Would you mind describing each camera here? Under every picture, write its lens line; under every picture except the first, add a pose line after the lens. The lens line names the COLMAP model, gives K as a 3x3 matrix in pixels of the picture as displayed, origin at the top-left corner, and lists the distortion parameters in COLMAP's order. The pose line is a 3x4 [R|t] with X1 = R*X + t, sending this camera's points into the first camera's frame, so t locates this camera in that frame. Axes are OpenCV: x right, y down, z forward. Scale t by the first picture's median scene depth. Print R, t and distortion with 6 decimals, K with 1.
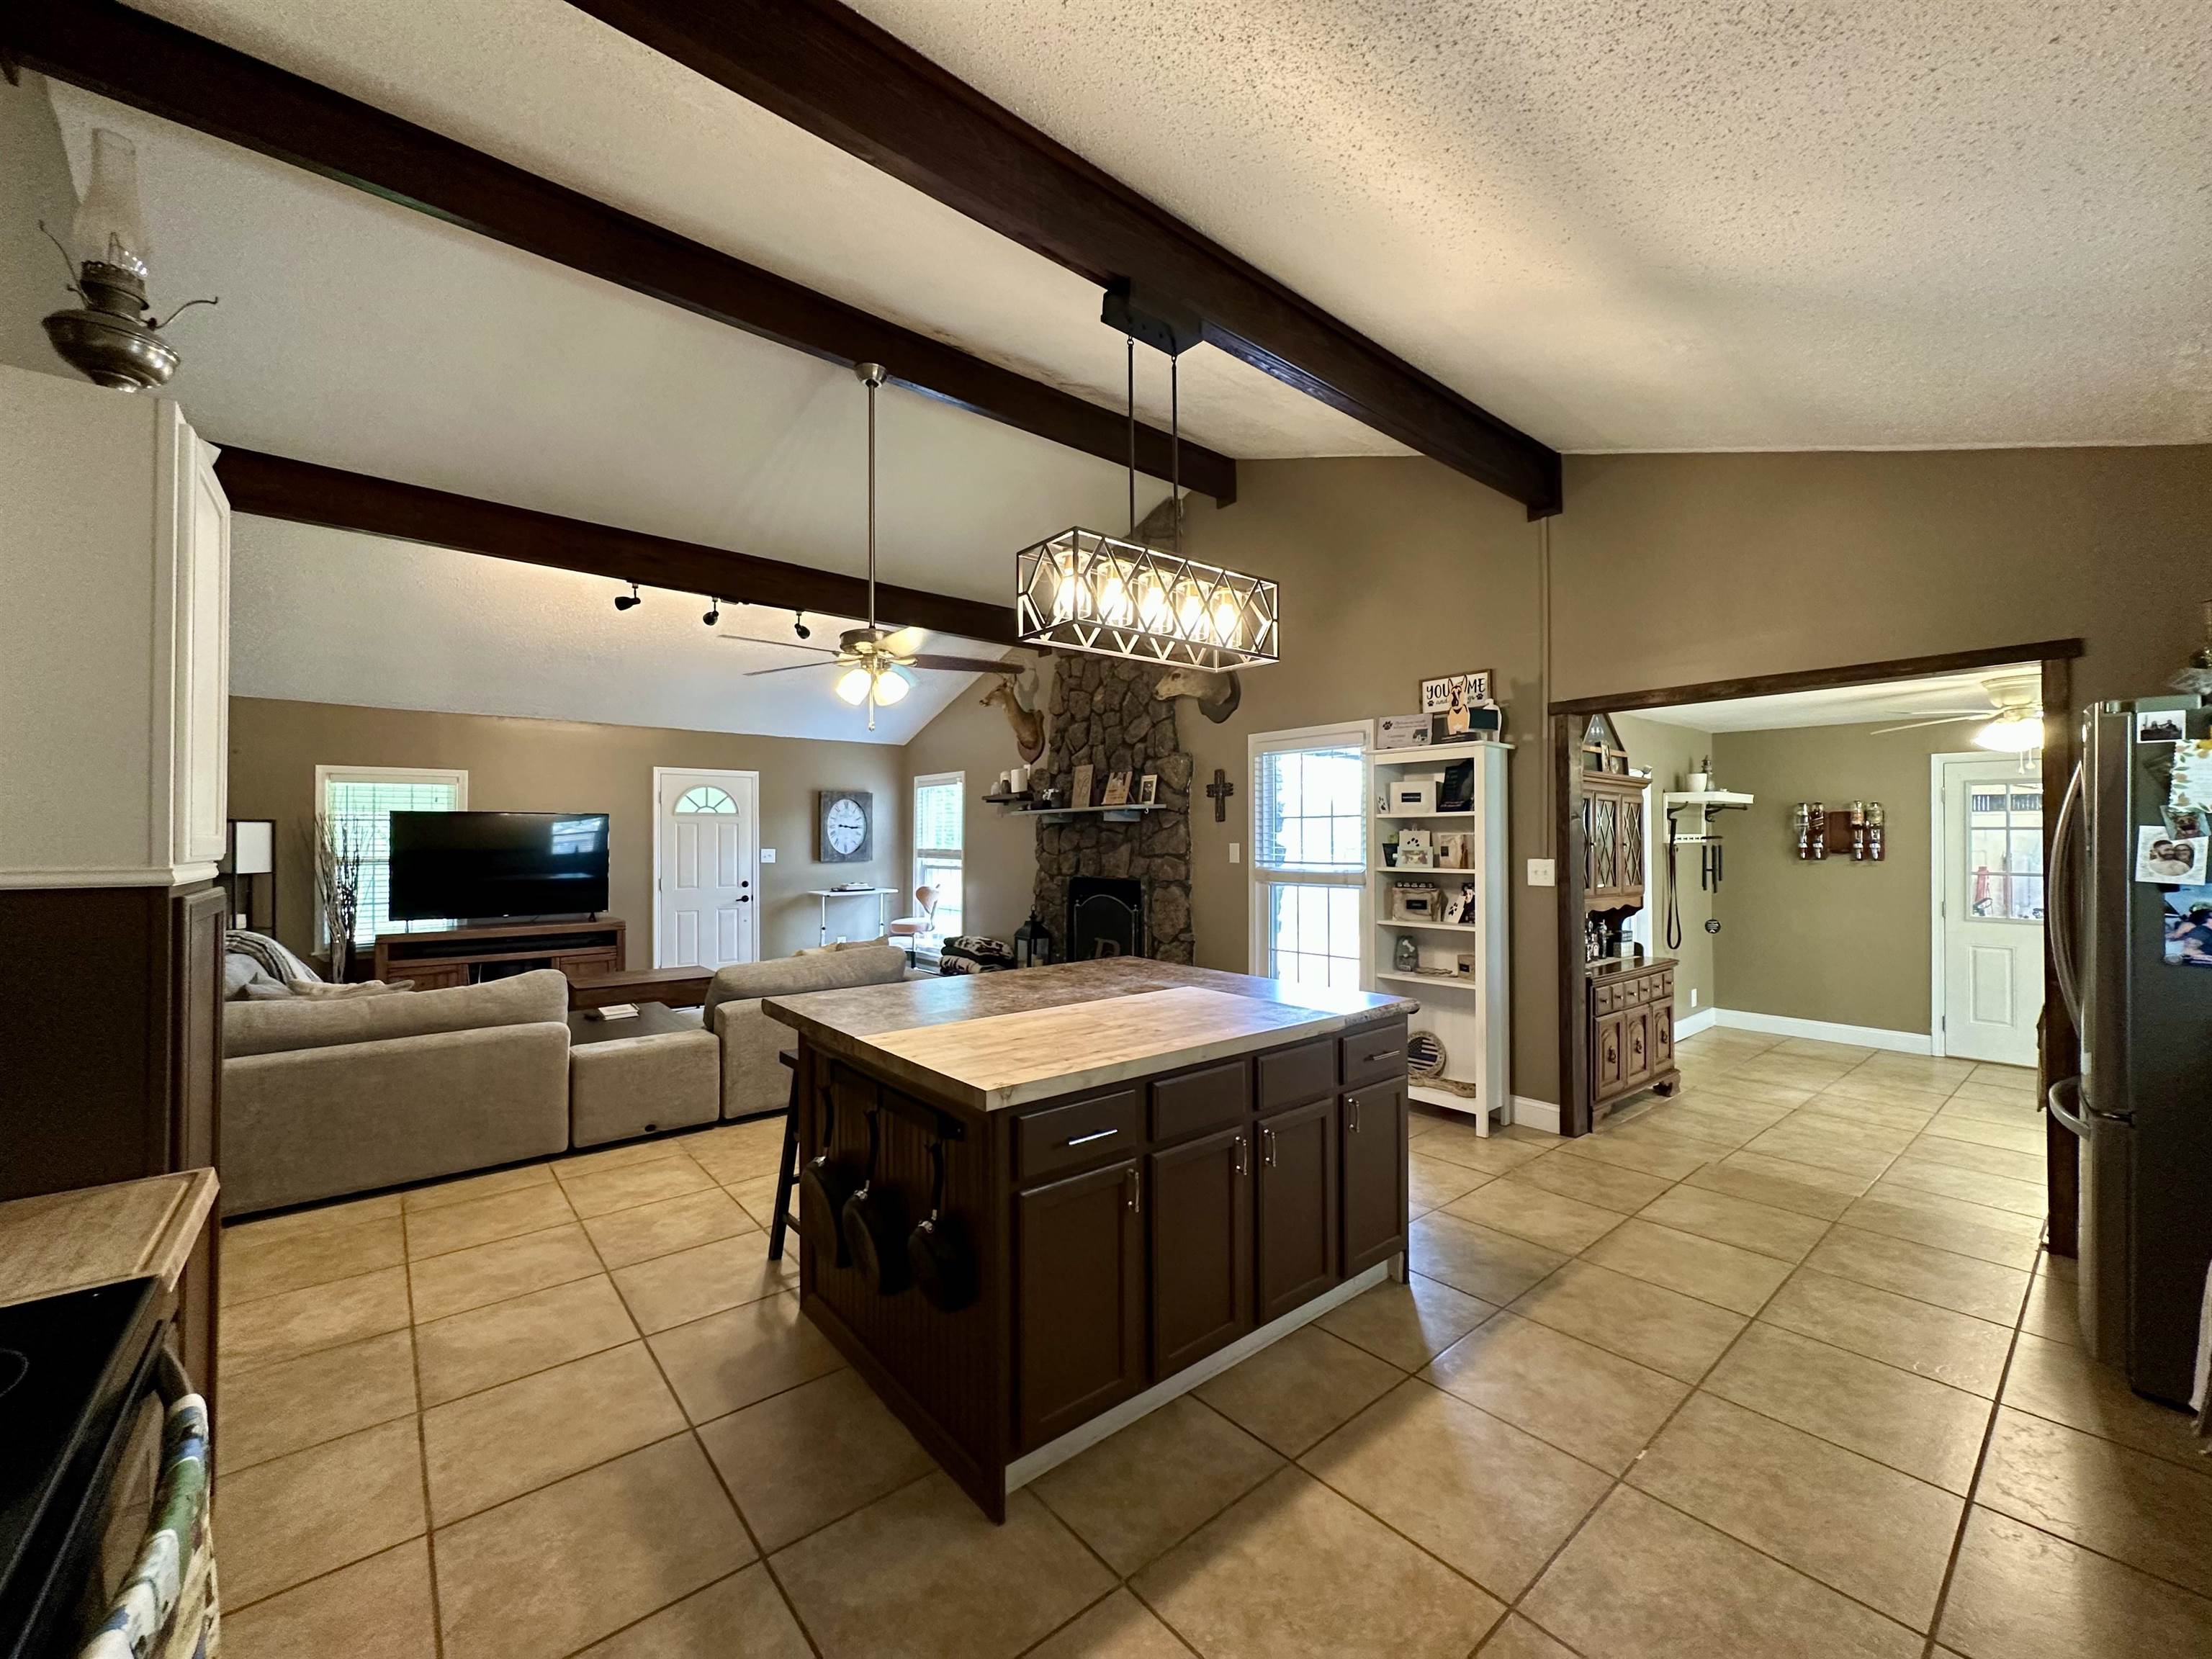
lens RADIAL K [[878.7, 0, 1104.5], [0, 878.7, 836.8], [0, 0, 1]] dist [0.002479, -0.000035]
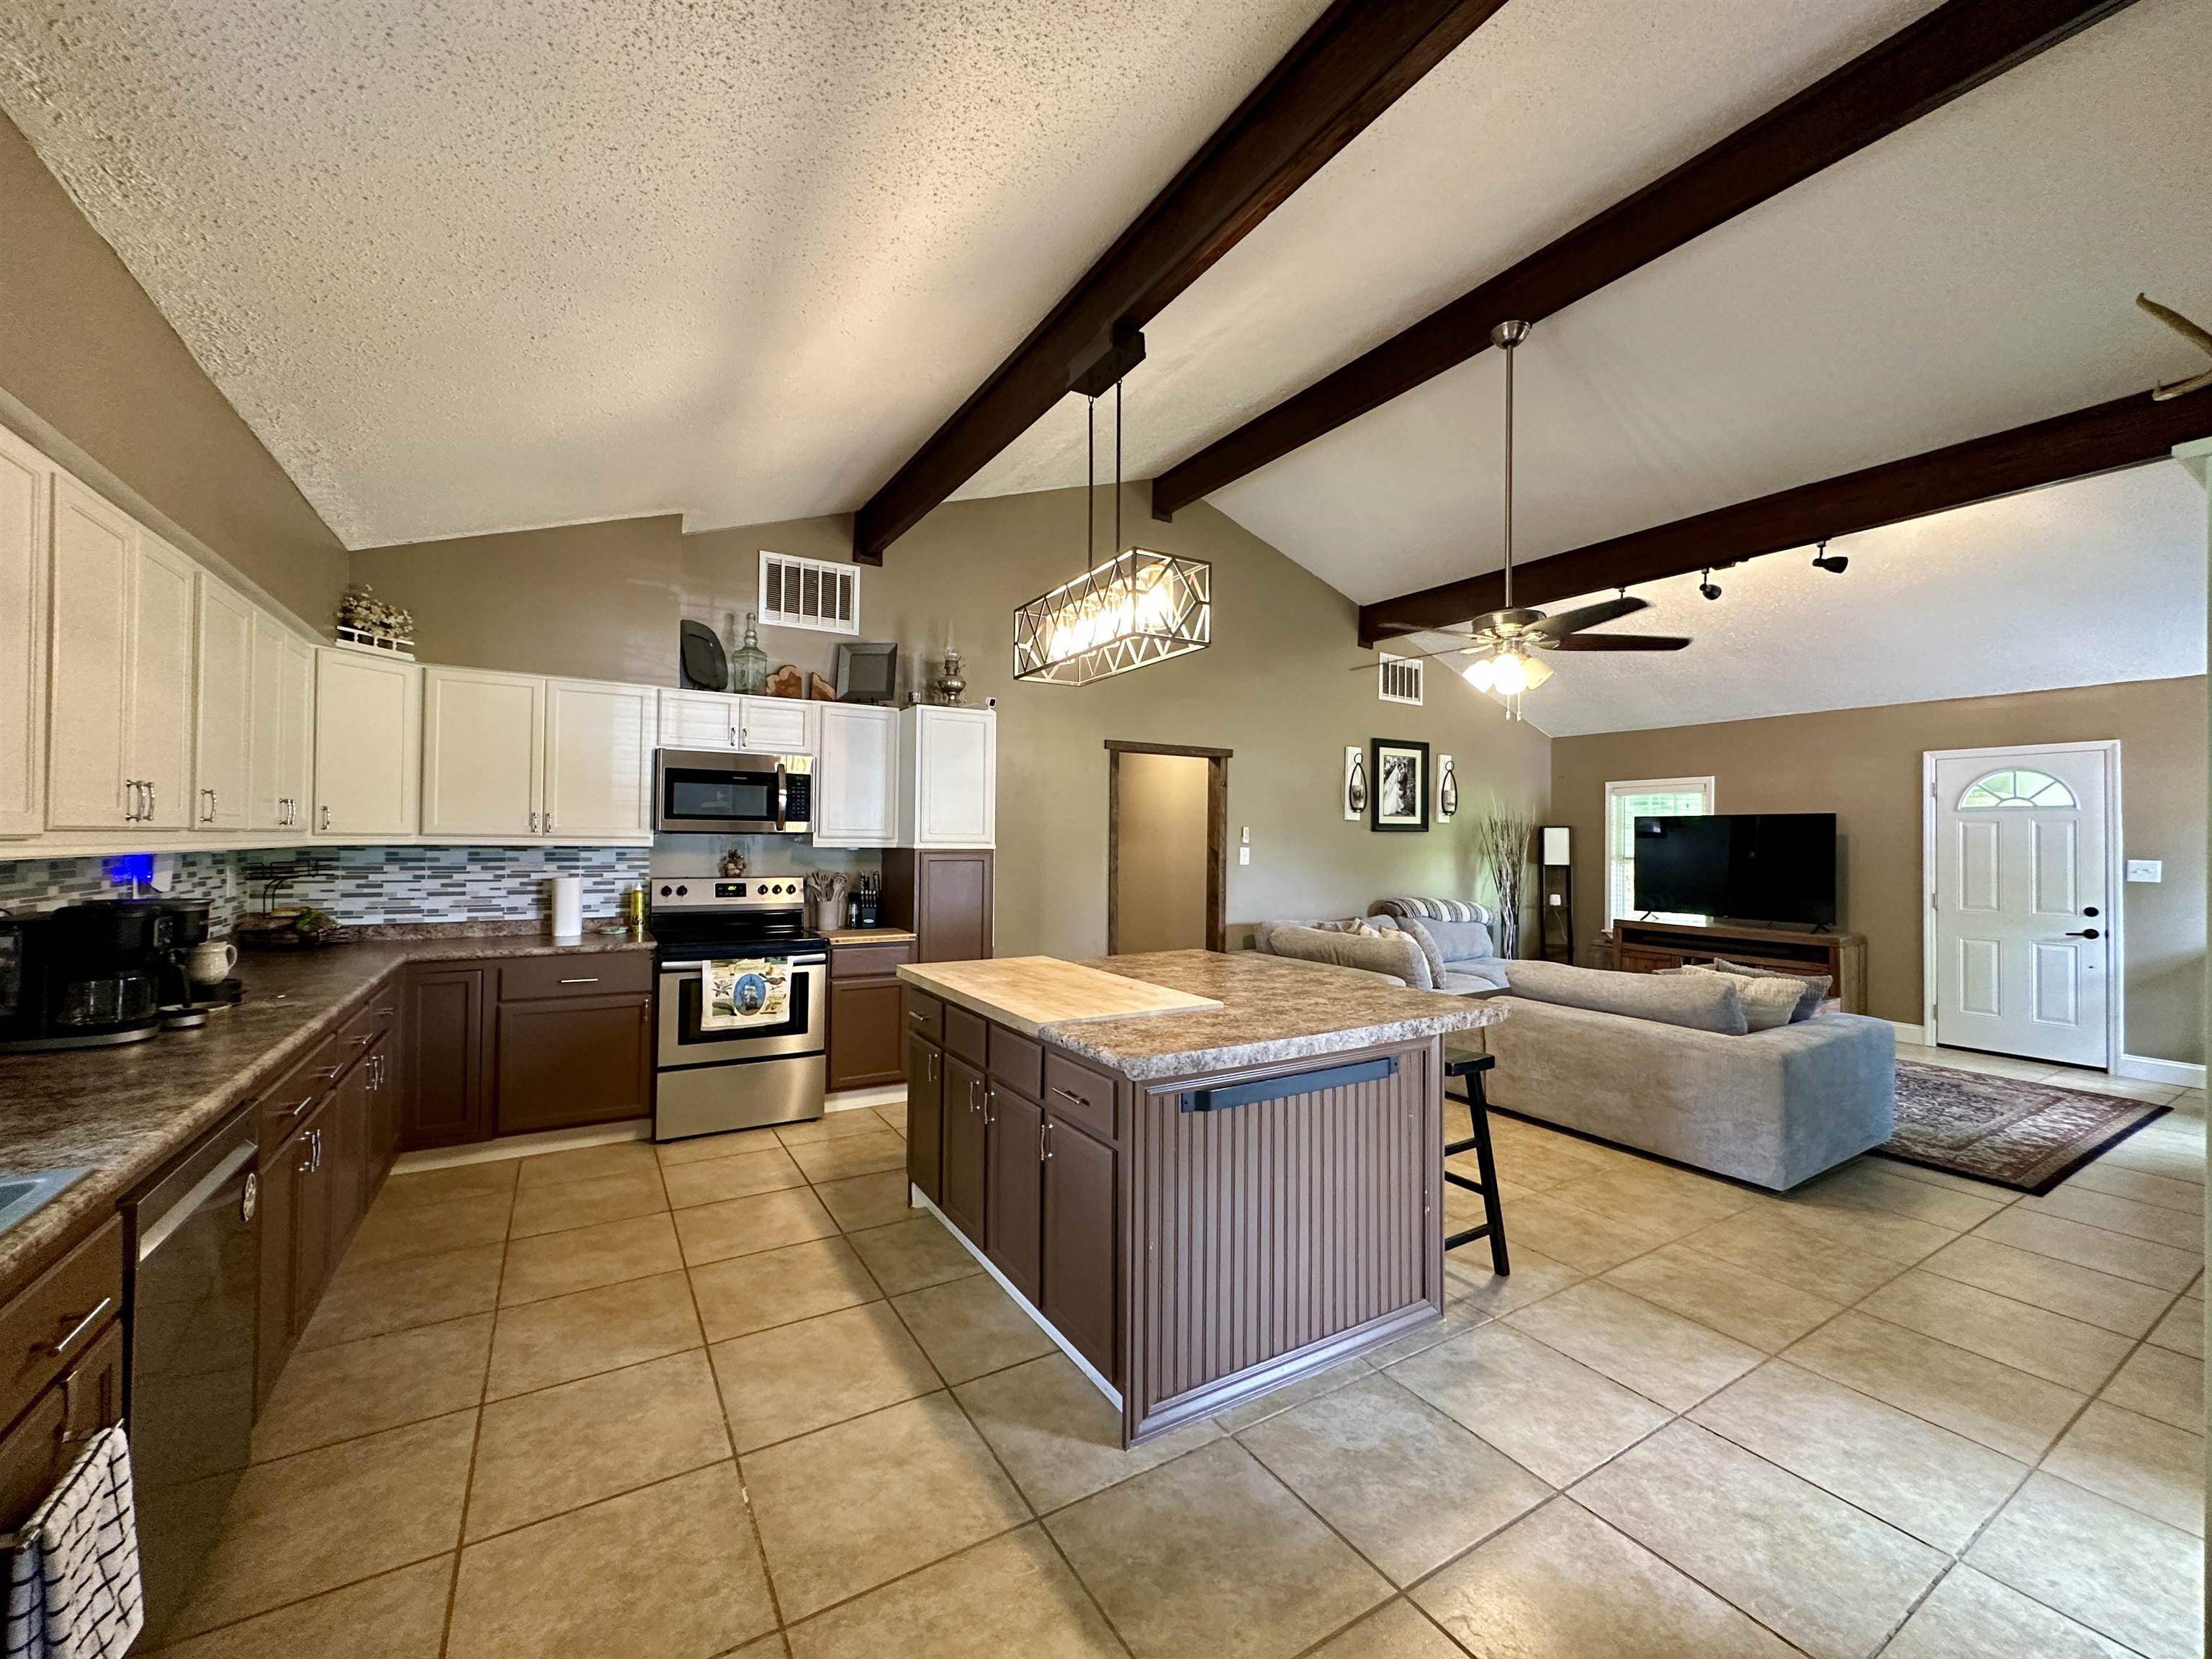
lens RADIAL K [[878.7, 0, 1109.3], [0, 878.7, 830.0], [0, 0, 1]] dist [0.002479, -0.000035]
pose [[-0.145446, -0.009839, -0.989317, 0.475713], [-0.005059, 0.999945, -0.009201, 0.002553], [0.989353, 0.003667, -0.145488, 0.486342]]
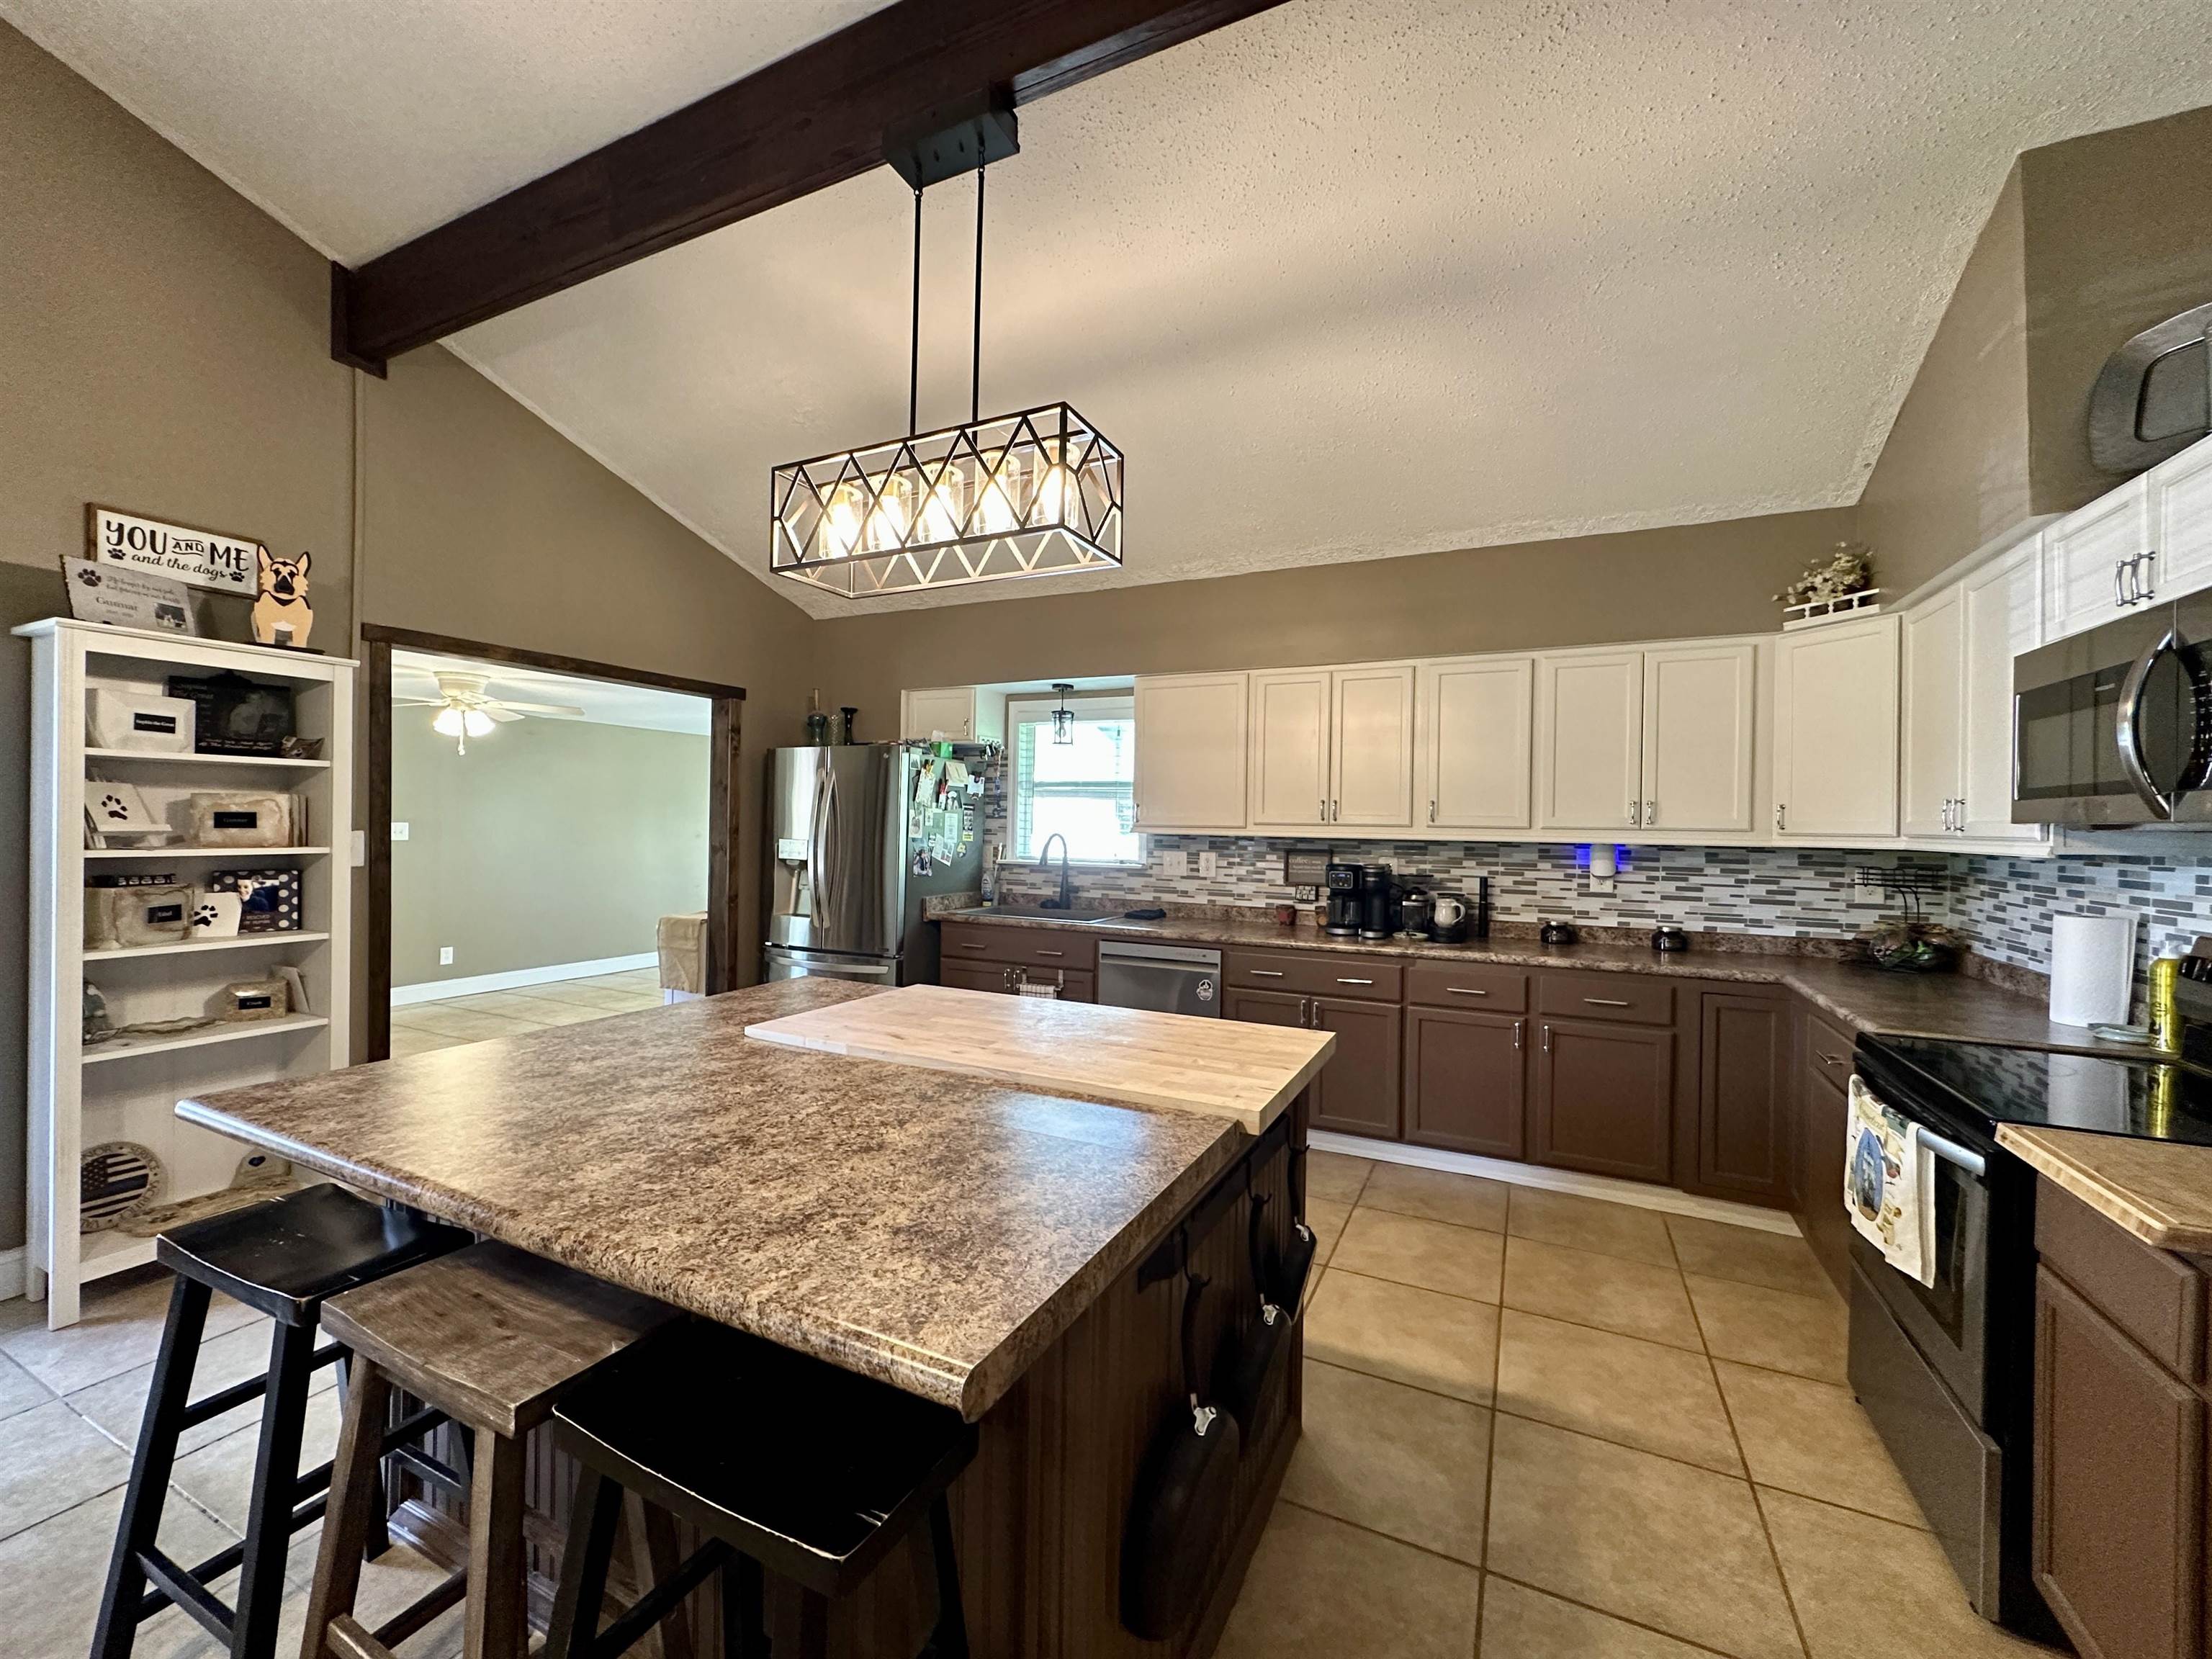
lens RADIAL K [[878.7, 0, 1108.9], [0, 878.7, 823.2], [0, 0, 1]] dist [0.002479, -0.000035]
pose [[-0.414989, -0.003043, 0.909821, -0.299134], [-0.019387, 0.999797, -0.005498, 0.007086], [-0.909620, -0.019920, -0.414964, 0.493534]]
